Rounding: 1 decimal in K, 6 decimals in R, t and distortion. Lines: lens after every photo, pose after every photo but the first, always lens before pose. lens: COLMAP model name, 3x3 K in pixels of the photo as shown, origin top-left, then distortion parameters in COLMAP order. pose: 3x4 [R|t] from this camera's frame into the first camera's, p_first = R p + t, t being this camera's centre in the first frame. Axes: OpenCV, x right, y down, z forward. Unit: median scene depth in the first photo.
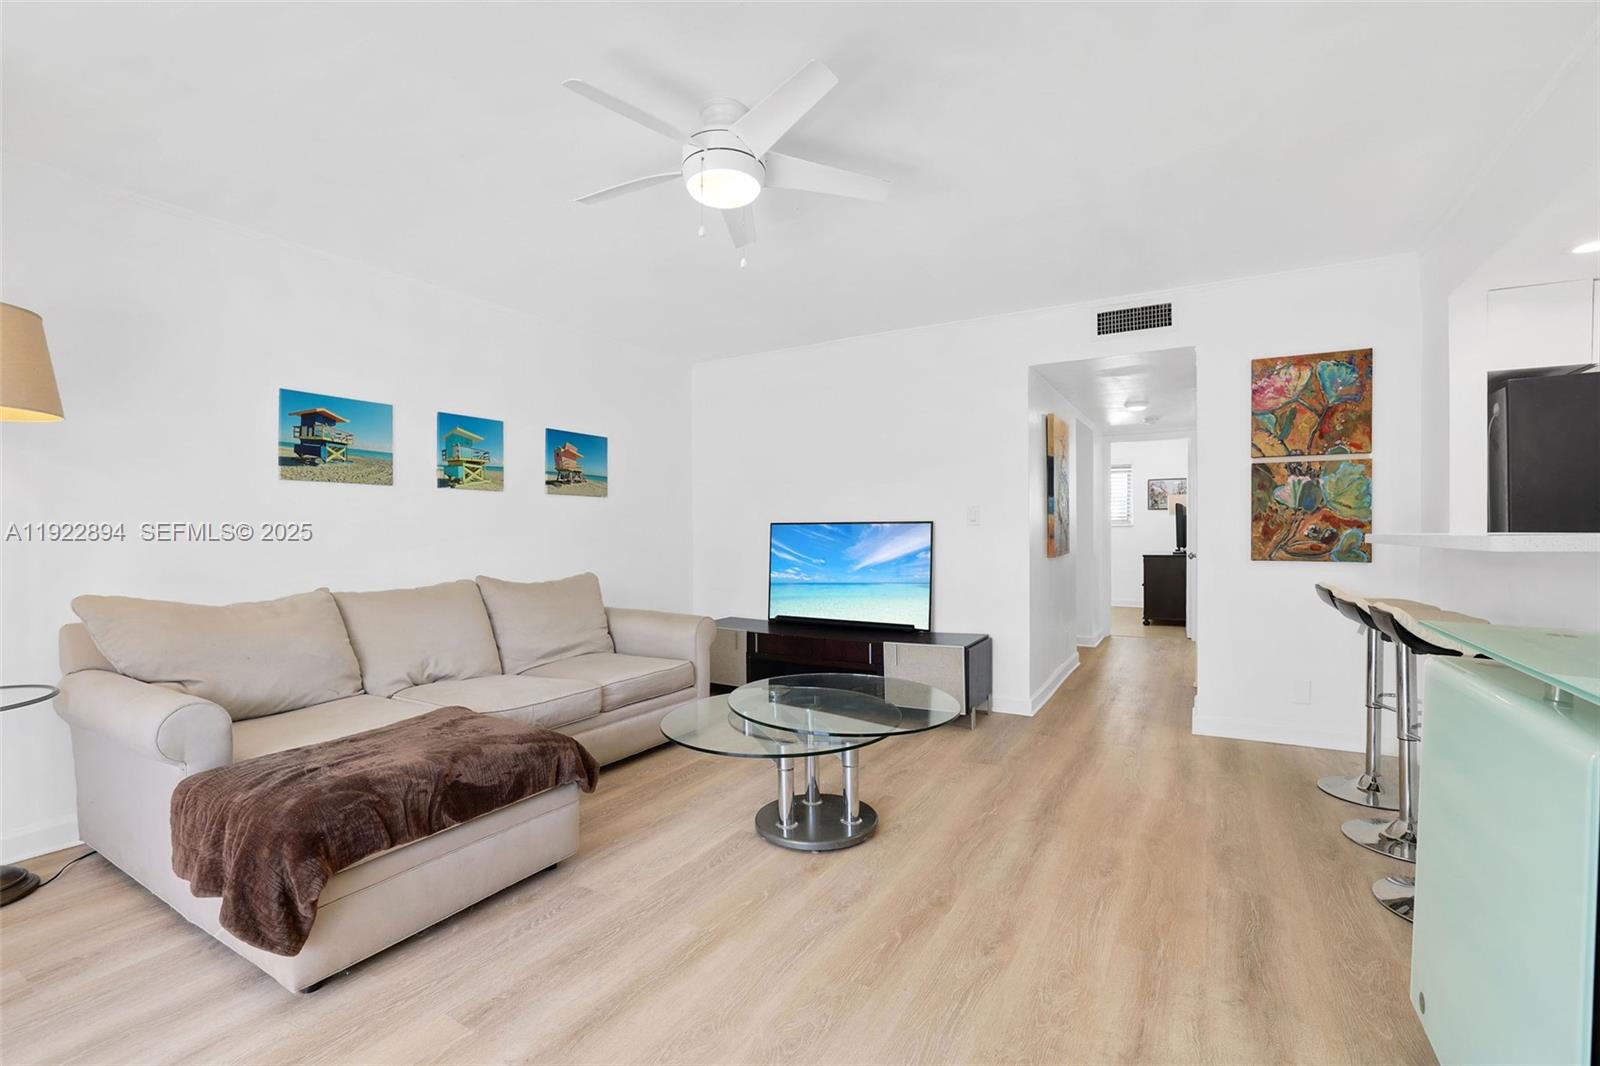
lens RADIAL K [[716.9, 0, 800.7], [0, 716.9, 534.4], [0, 0, 1]] dist [-0.006296, 0.001247]
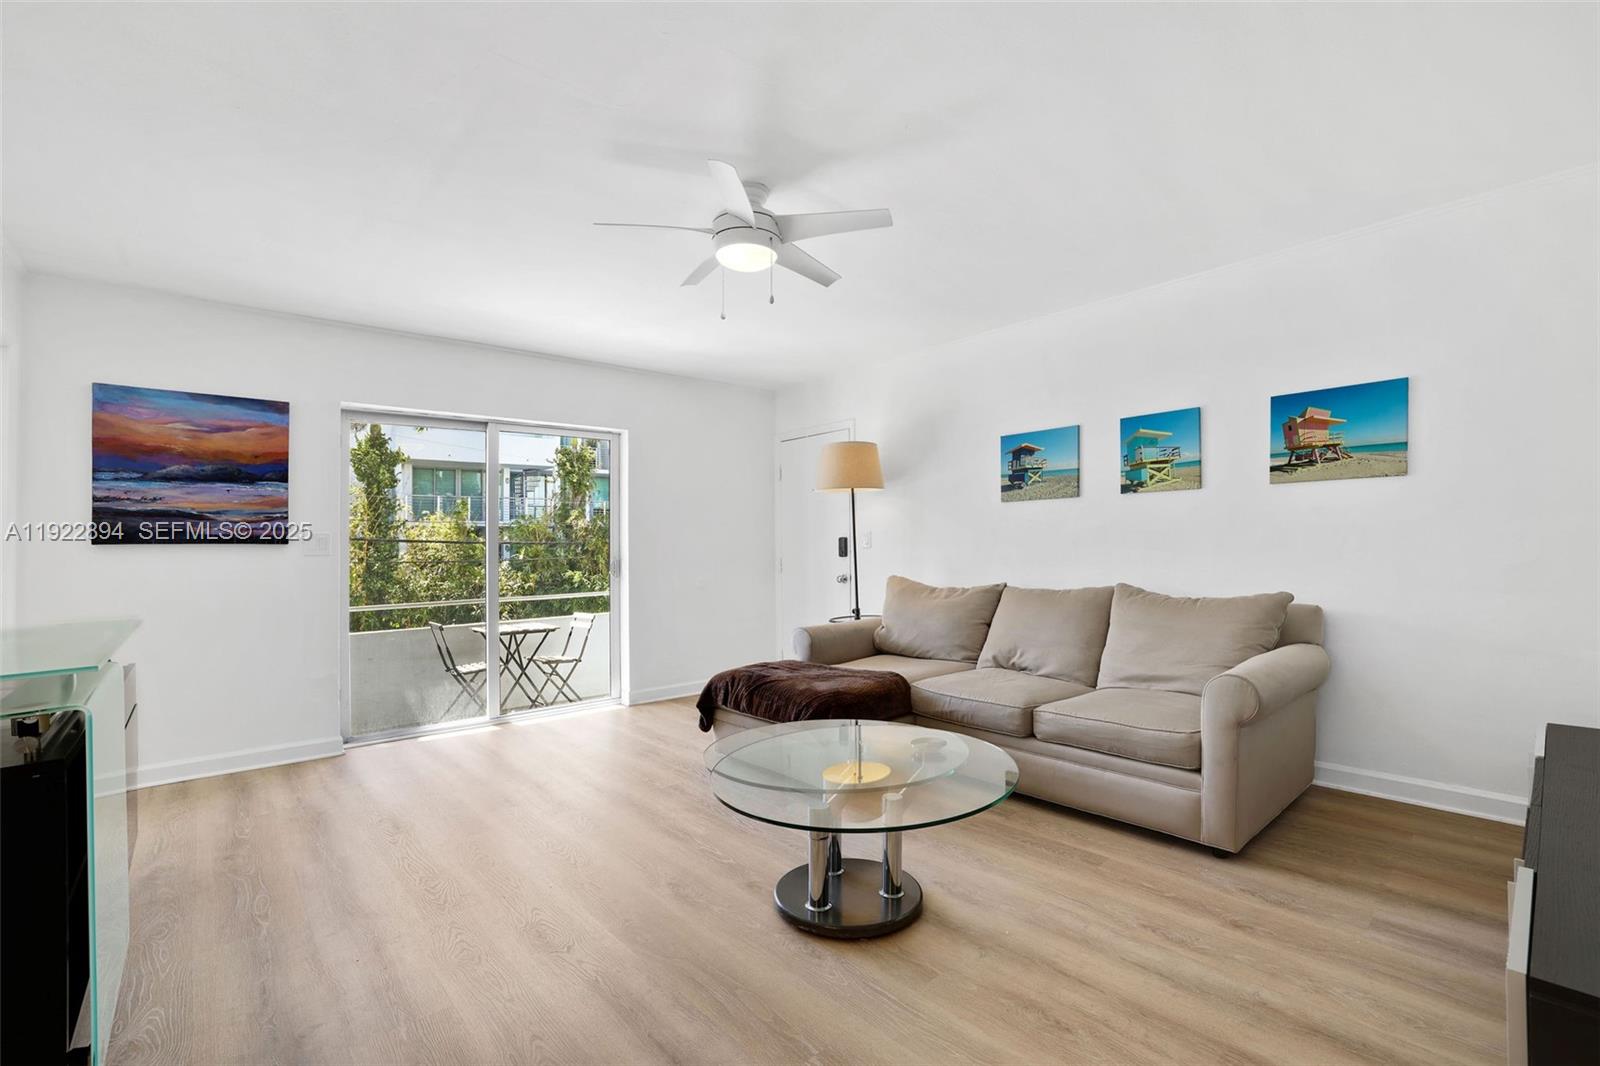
lens RADIAL K [[716.9, 0, 788.2], [0, 716.9, 541.3], [0, 0, 1]] dist [-0.006296, 0.001247]
pose [[-0.328400, -0.000258, -0.944539, 0.630667], [0.012767, 0.999907, -0.004712, 0.000204], [0.944452, -0.013606, -0.328367, 0.935137]]
